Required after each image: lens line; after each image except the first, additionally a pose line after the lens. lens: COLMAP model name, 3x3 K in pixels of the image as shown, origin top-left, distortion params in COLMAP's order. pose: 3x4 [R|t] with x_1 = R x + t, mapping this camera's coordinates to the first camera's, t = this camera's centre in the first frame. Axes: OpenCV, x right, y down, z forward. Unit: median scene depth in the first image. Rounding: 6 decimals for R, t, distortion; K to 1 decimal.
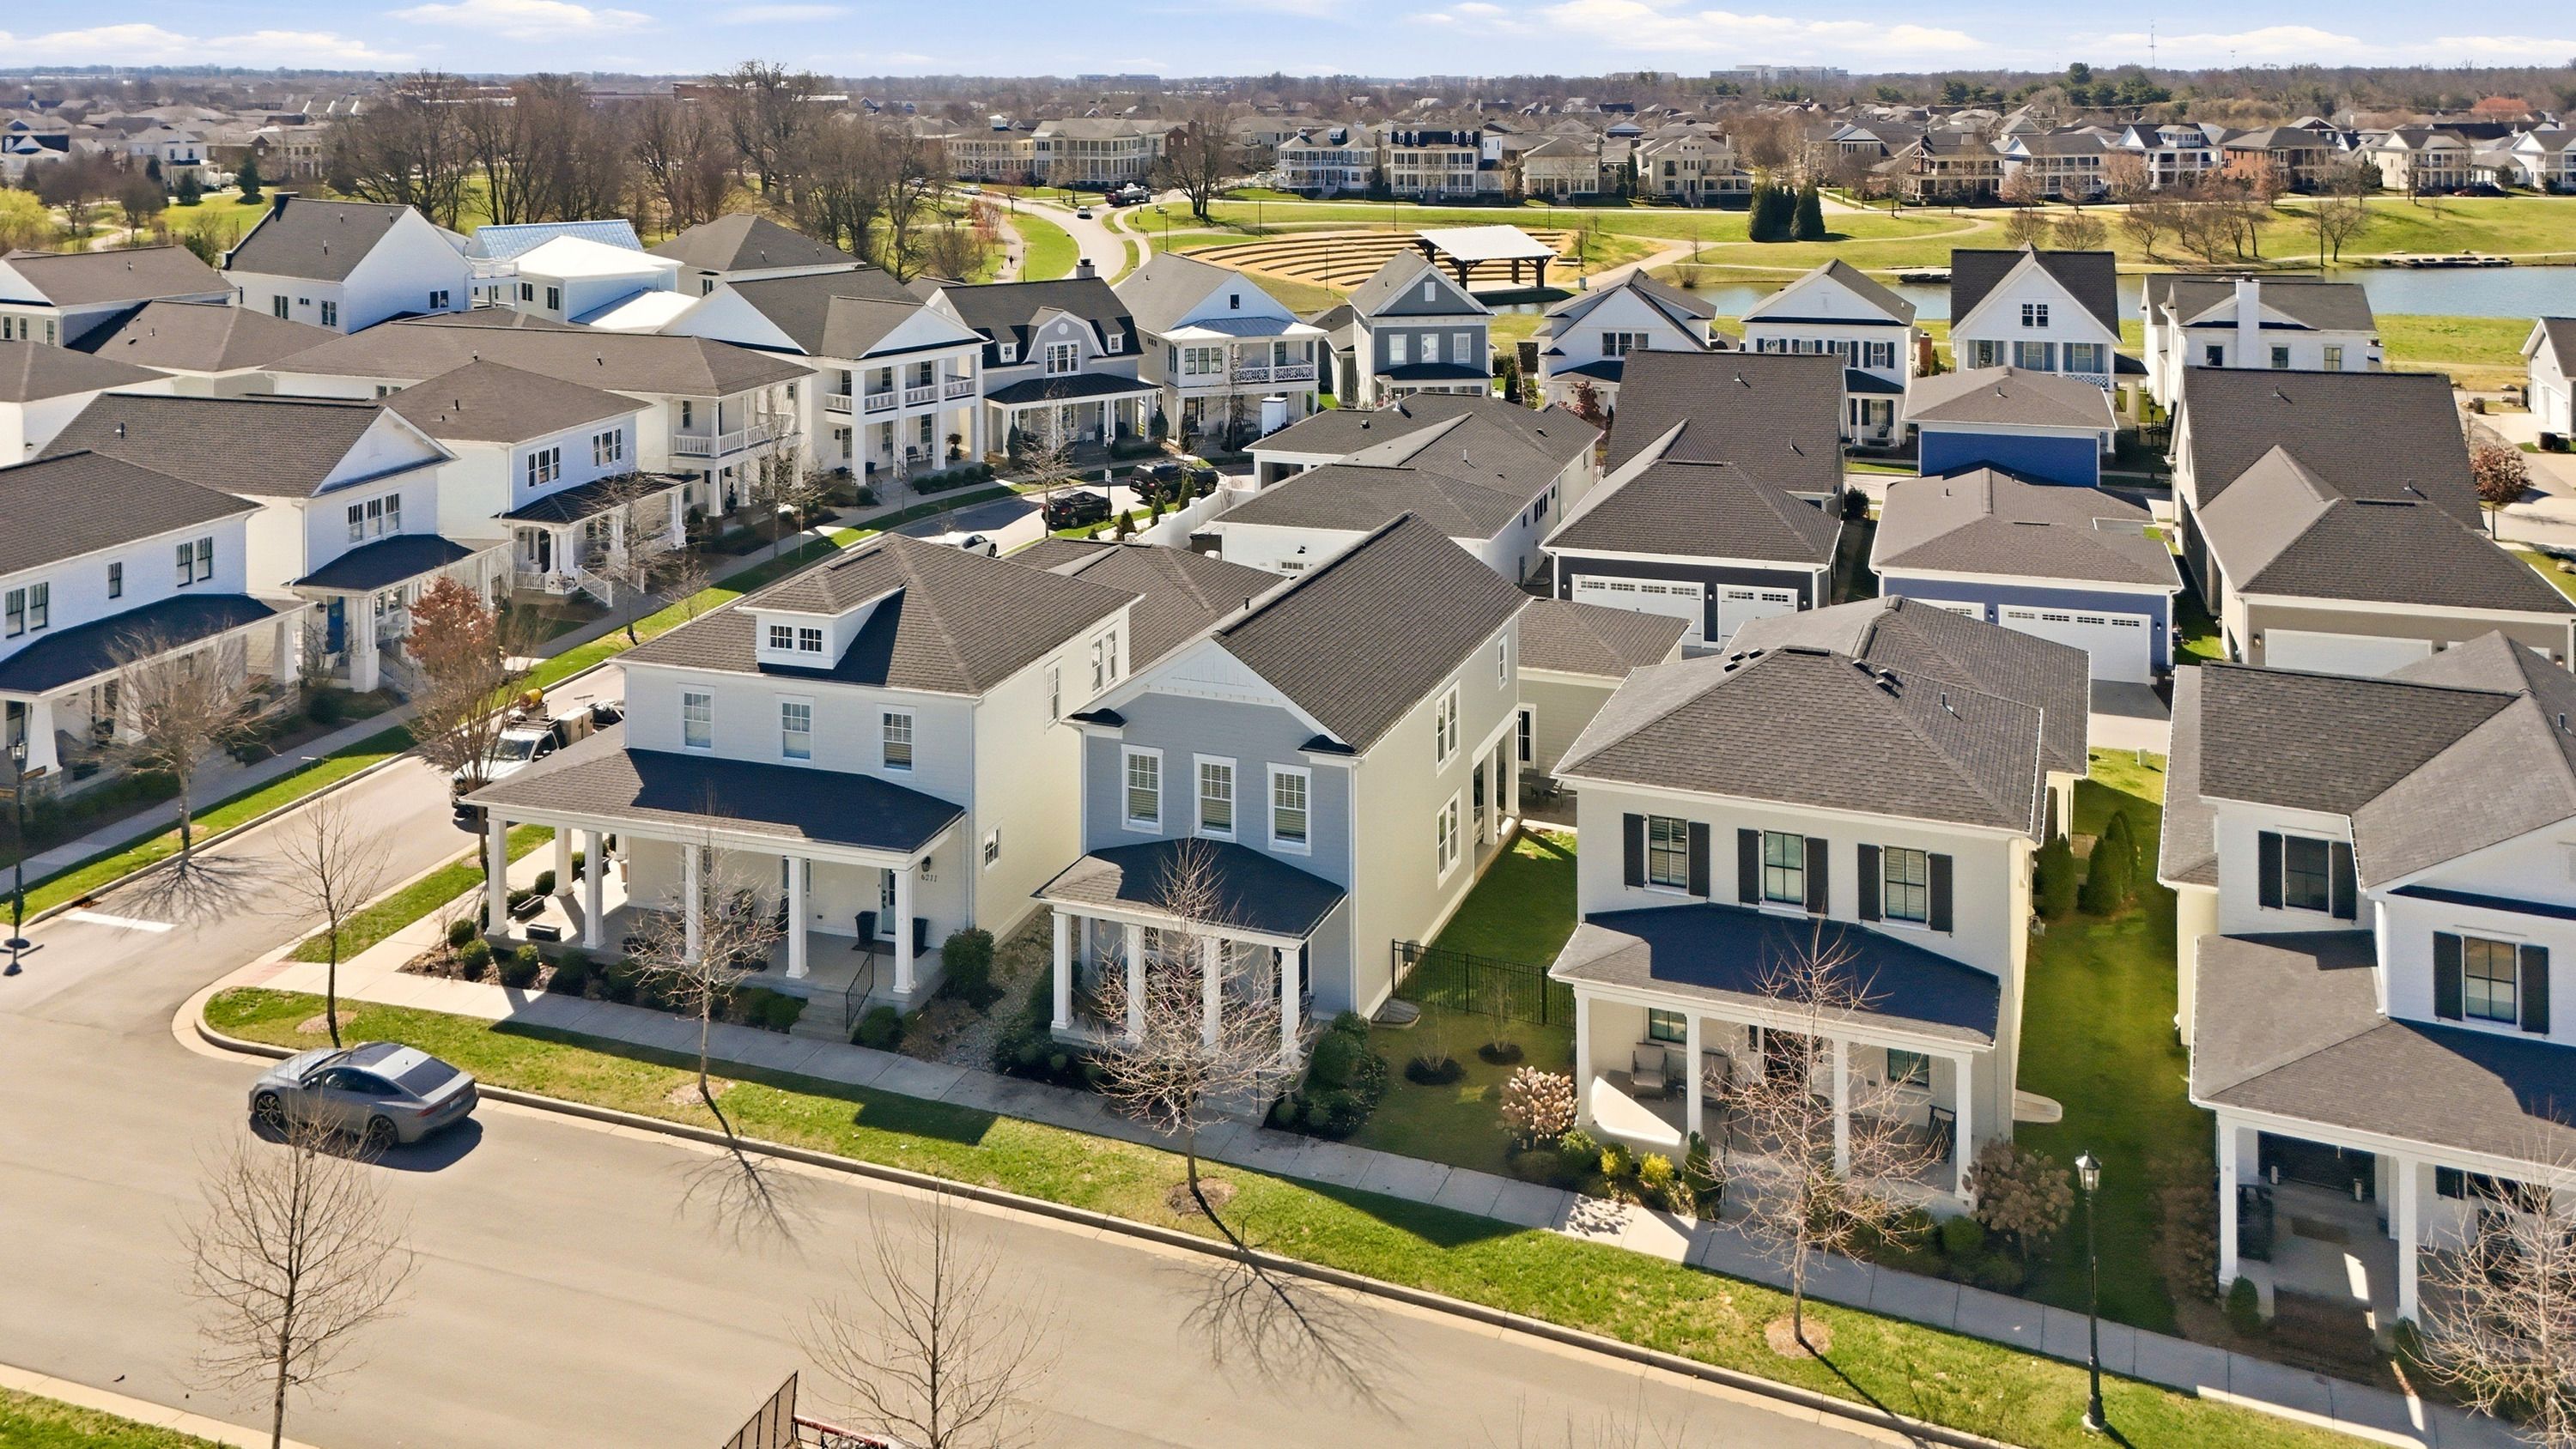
lens RADIAL K [[1889.1, 0, 1301.4], [0, 1889.1, 720.0], [0, 0, 1]] dist [0.009189, -0.017317]
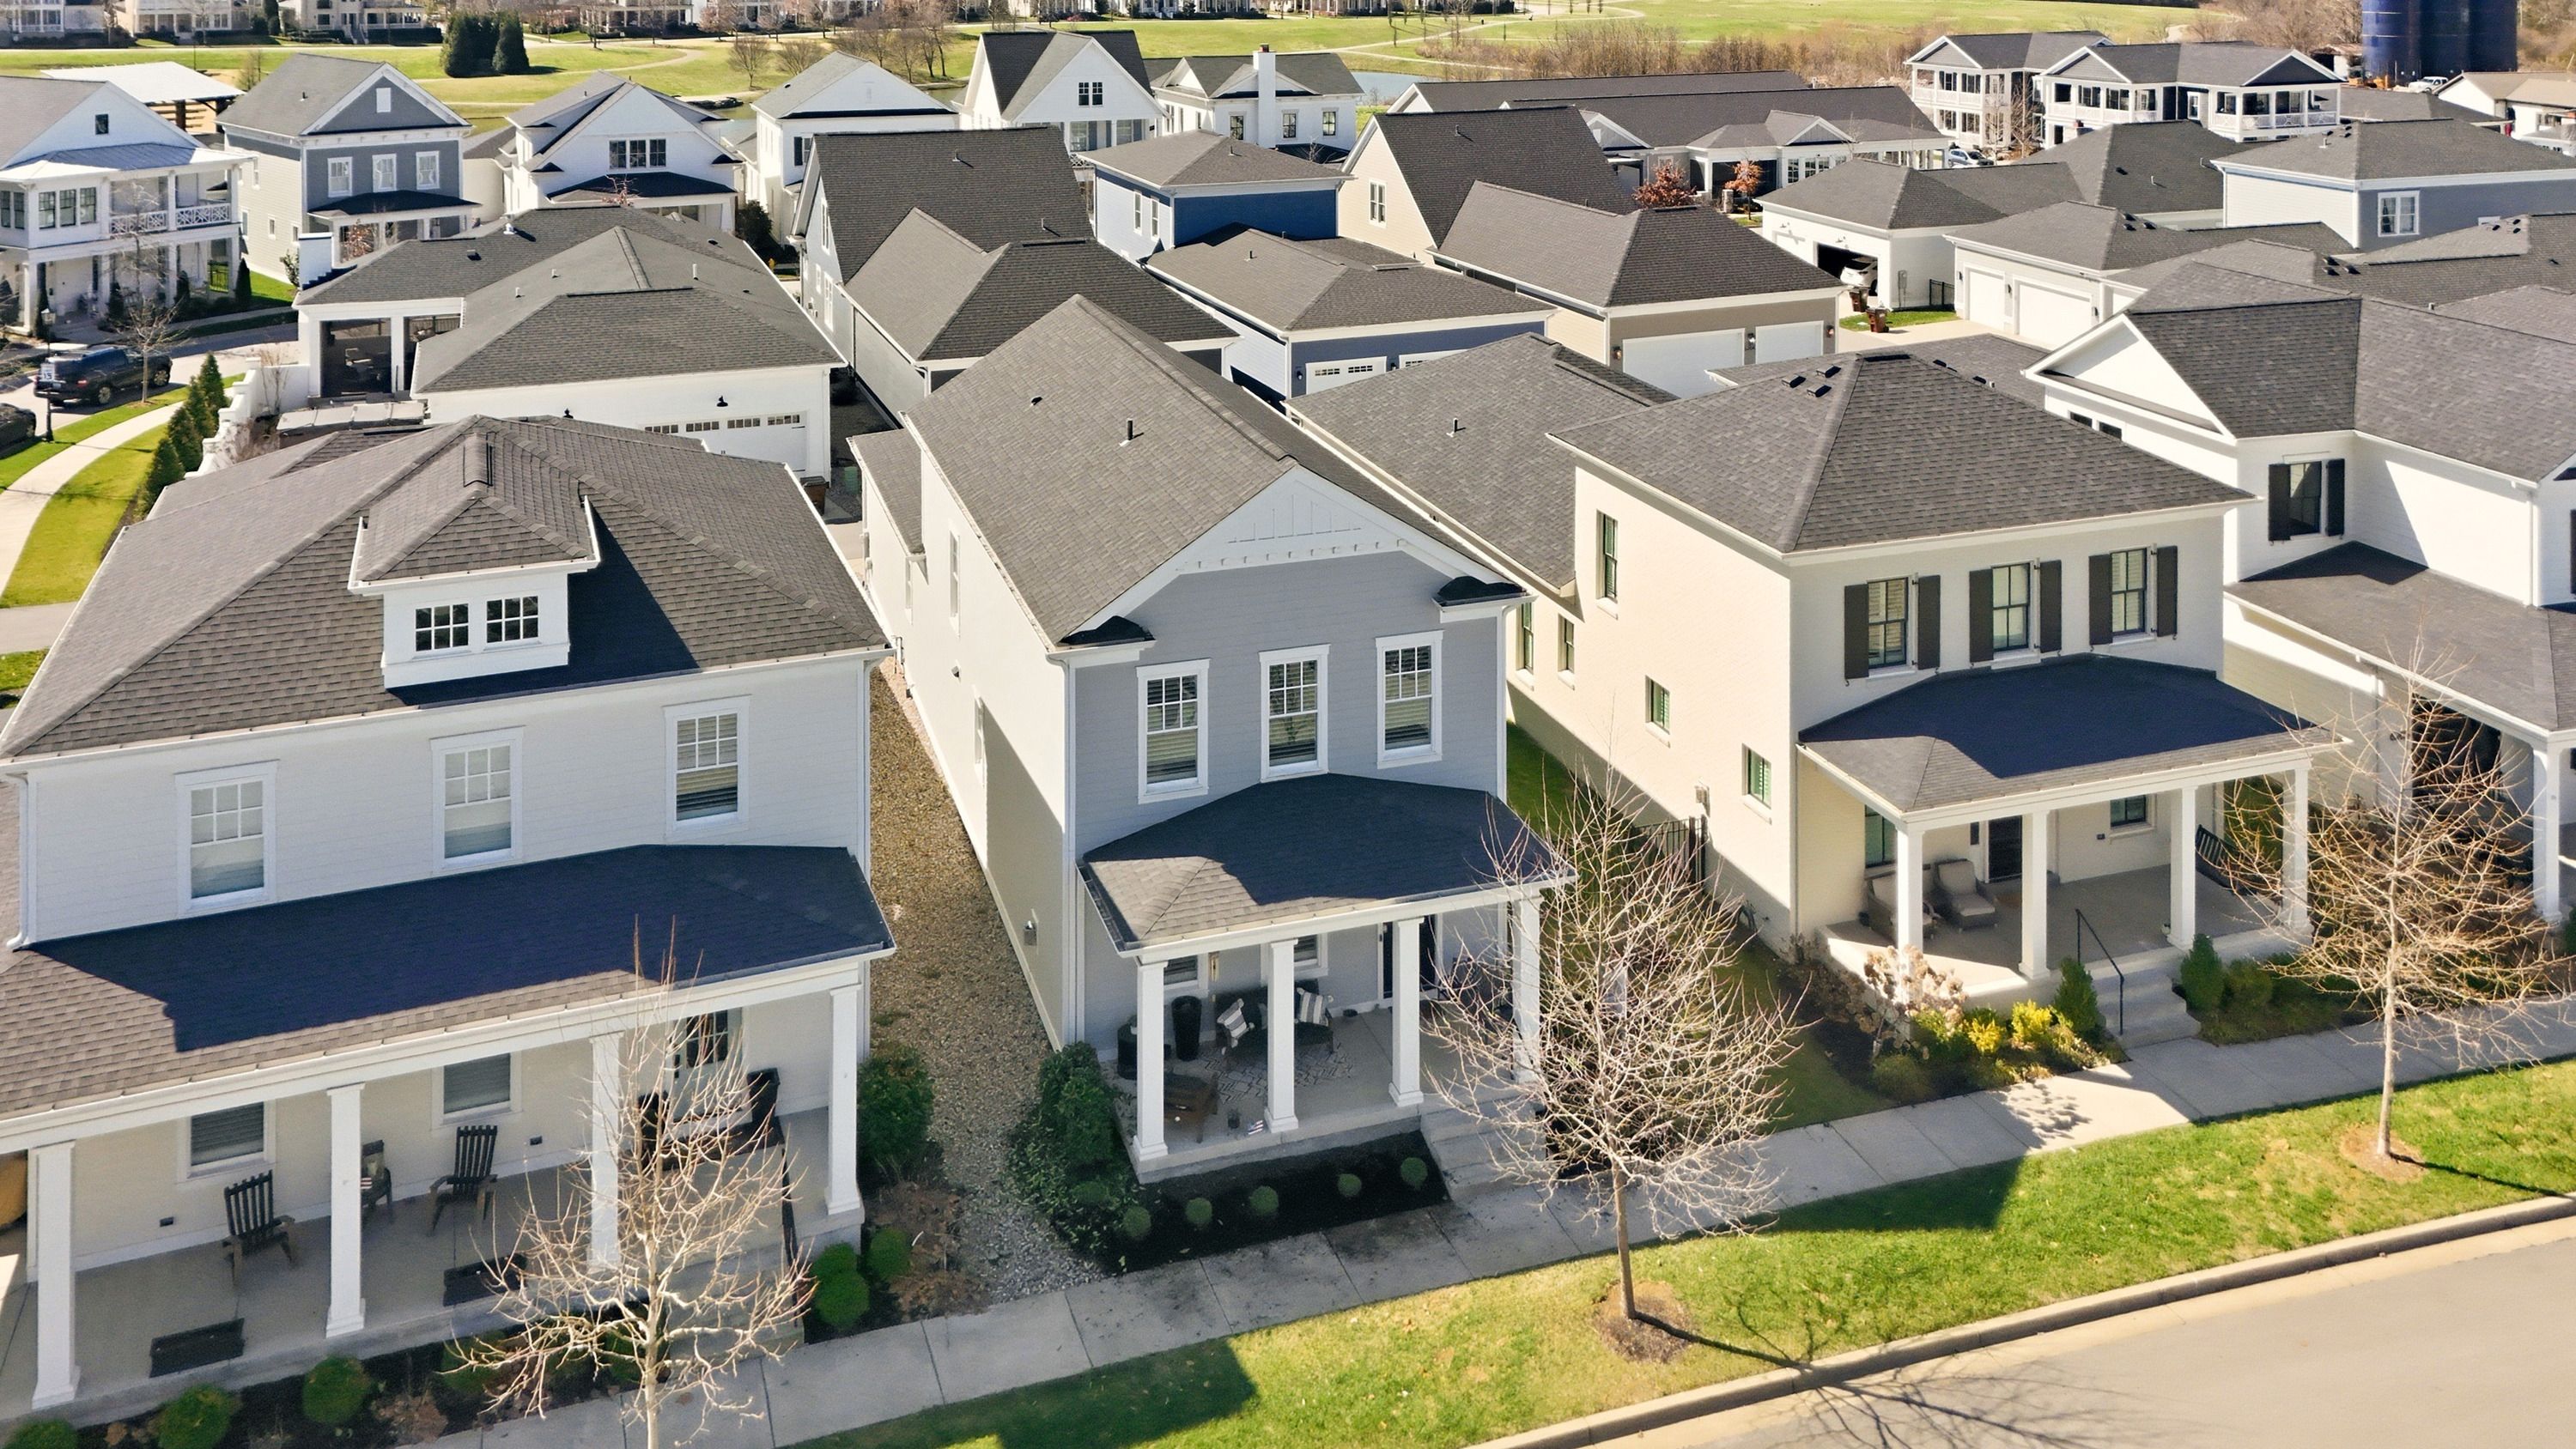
lens RADIAL K [[1889.1, 0, 1273.3], [0, 1889.1, 406.8], [0, 0, 1]] dist [0.009189, -0.017317]
pose [[0.749336, -0.142011, 0.646784, -0.197072], [0.196889, 0.980342, -0.012858, -0.023682], [-0.632243, 0.136979, 0.762565, 0.214799]]
